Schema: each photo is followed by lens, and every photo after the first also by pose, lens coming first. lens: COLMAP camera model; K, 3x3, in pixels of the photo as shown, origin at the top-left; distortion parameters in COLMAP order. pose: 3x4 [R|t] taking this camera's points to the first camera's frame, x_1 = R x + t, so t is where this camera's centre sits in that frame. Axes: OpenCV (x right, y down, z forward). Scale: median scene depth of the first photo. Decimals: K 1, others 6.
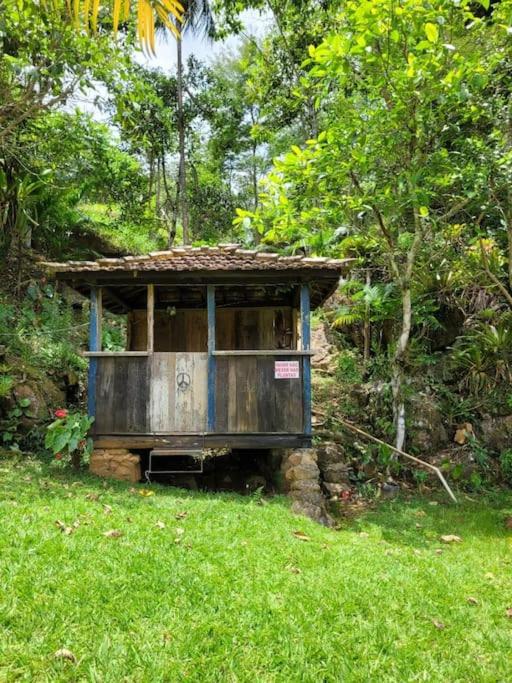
lens RADIAL K [[516.2, 0, 259.6], [0, 516.2, 343.0], [0, 0, 1]] dist [0.029287, 0.002312]
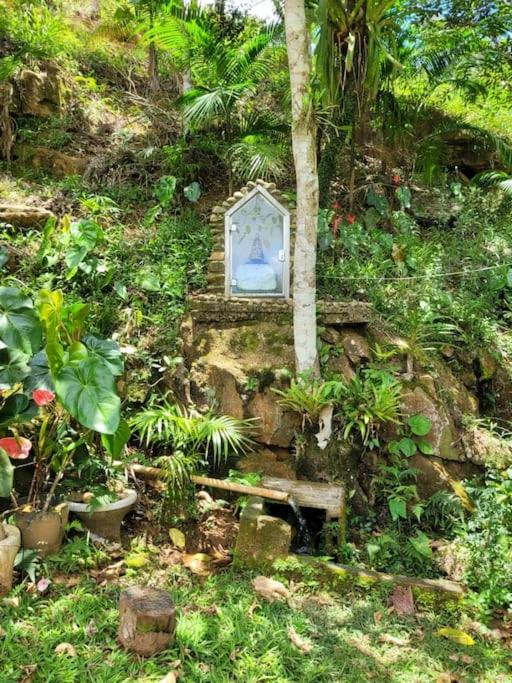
lens RADIAL K [[516.2, 0, 259.6], [0, 516.2, 343.0], [0, 0, 1]] dist [0.029287, 0.002312]
pose [[0.880313, 0.052589, -0.471470, -0.326181], [0.014126, 0.990490, 0.136858, -0.023471], [0.474183, -0.127138, 0.871198, 0.478189]]
